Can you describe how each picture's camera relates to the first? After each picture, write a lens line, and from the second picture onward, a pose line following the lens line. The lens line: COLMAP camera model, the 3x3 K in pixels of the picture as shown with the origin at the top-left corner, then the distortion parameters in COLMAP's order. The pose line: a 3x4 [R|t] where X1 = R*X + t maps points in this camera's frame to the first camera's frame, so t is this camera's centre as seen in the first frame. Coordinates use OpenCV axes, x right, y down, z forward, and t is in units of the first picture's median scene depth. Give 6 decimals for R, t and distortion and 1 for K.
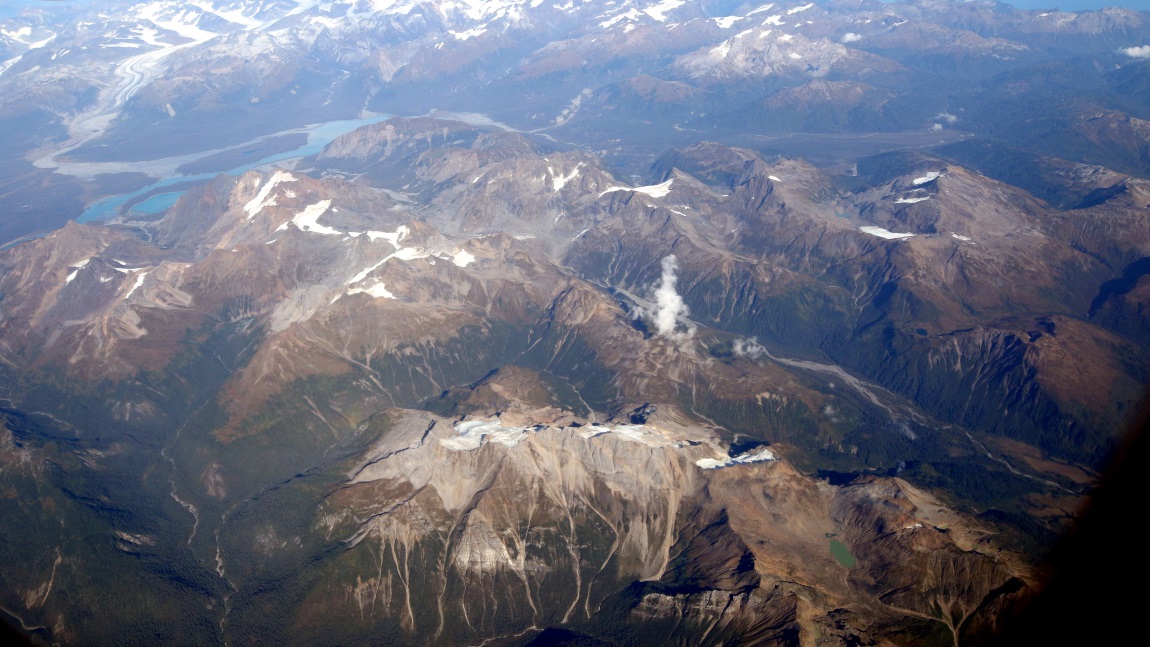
lens RADIAL K [[847.7, 0, 571.7], [0, 847.7, 288.9], [0, 0, 1]] dist [-0.049784, 0.020750]
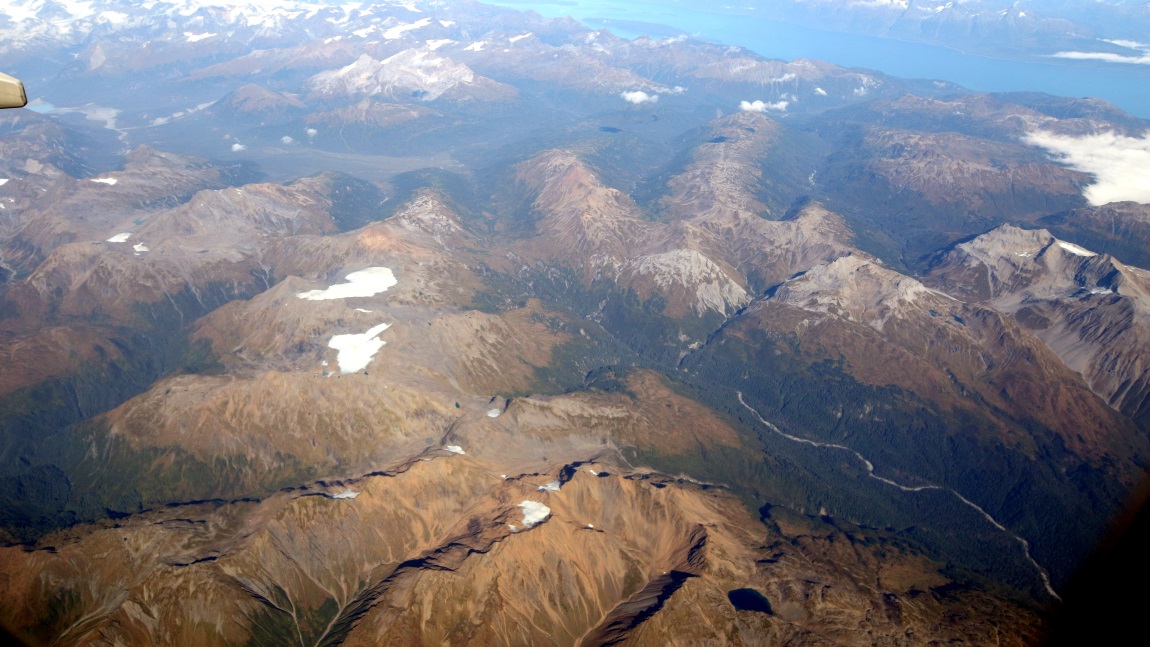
lens RADIAL K [[840.0, 0, 570.5], [0, 840.0, 352.8], [0, 0, 1]] dist [-0.052789, 0.022752]
pose [[0.990644, 0.116518, -0.071051, 0.798973], [-0.114002, 0.992734, 0.038506, -0.026572], [0.075021, -0.030046, 0.996729, 0.057330]]
